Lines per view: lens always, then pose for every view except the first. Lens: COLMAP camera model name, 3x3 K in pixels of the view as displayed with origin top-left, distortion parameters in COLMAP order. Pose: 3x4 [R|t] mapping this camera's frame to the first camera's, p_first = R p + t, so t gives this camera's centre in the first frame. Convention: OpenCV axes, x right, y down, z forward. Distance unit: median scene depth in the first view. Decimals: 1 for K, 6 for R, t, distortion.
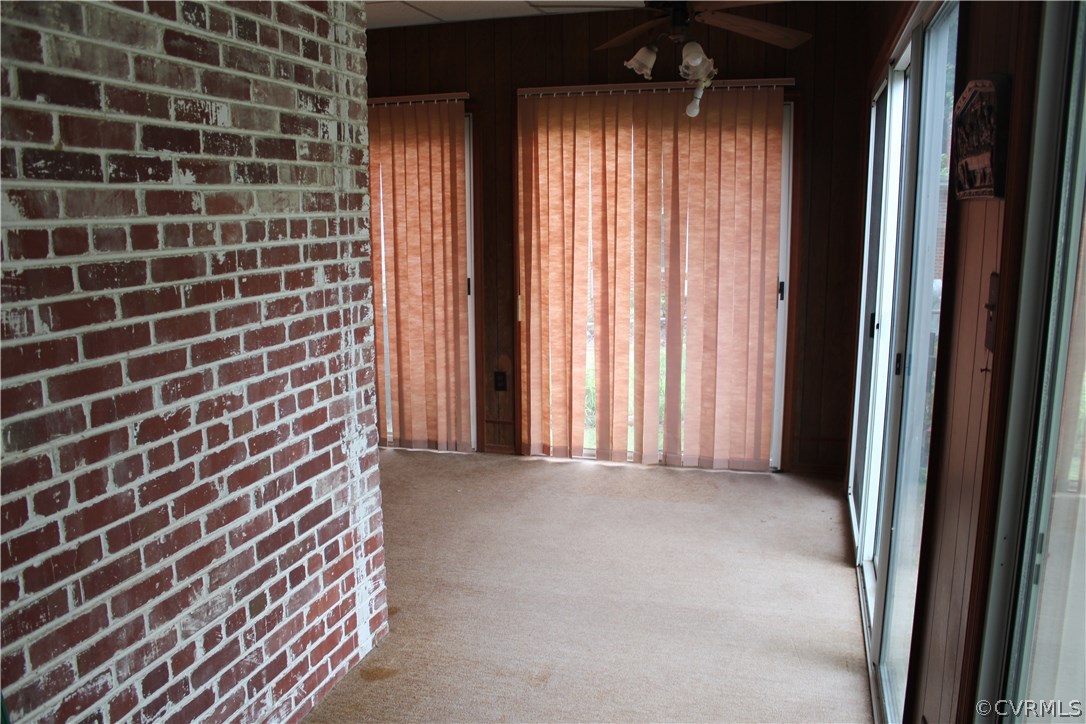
lens RADIAL K [[892.0, 0, 552.5], [0, 892.0, 377.9], [0, 0, 1]] dist [-0.170299, 0.150786]
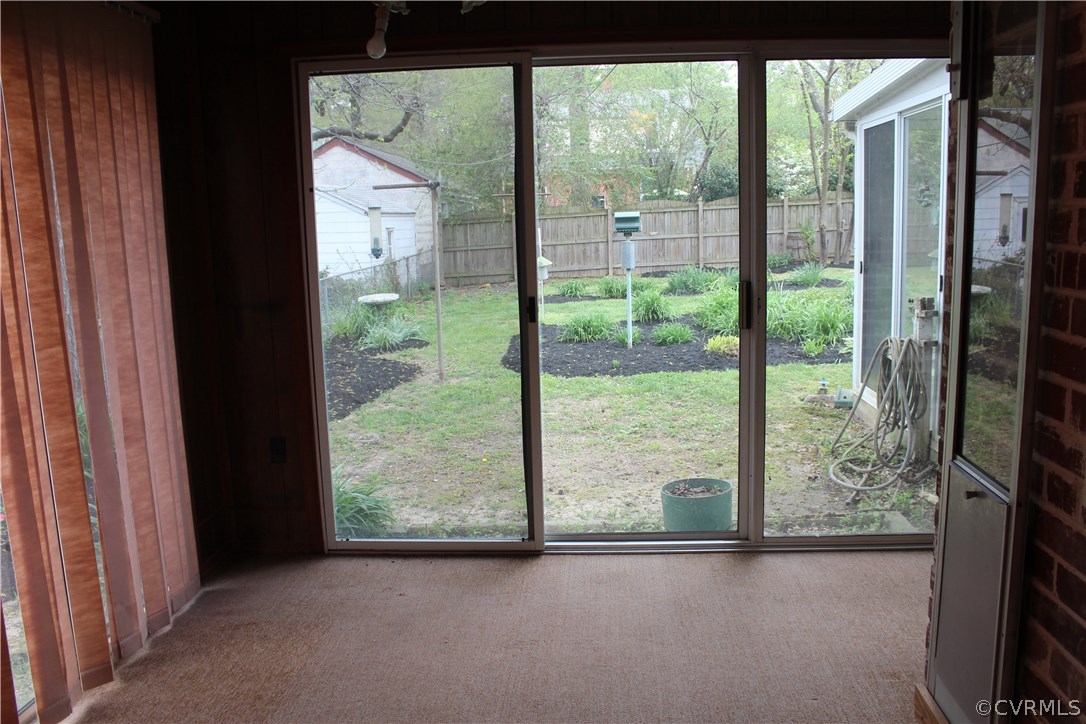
lens RADIAL K [[892.0, 0, 552.5], [0, 892.0, 377.9], [0, 0, 1]] dist [-0.170299, 0.150786]
pose [[-0.218054, -0.157321, 0.963173, -0.449601], [0.212436, 0.955605, 0.204179, -0.133776], [-0.952535, 0.249135, -0.174953, 0.838798]]
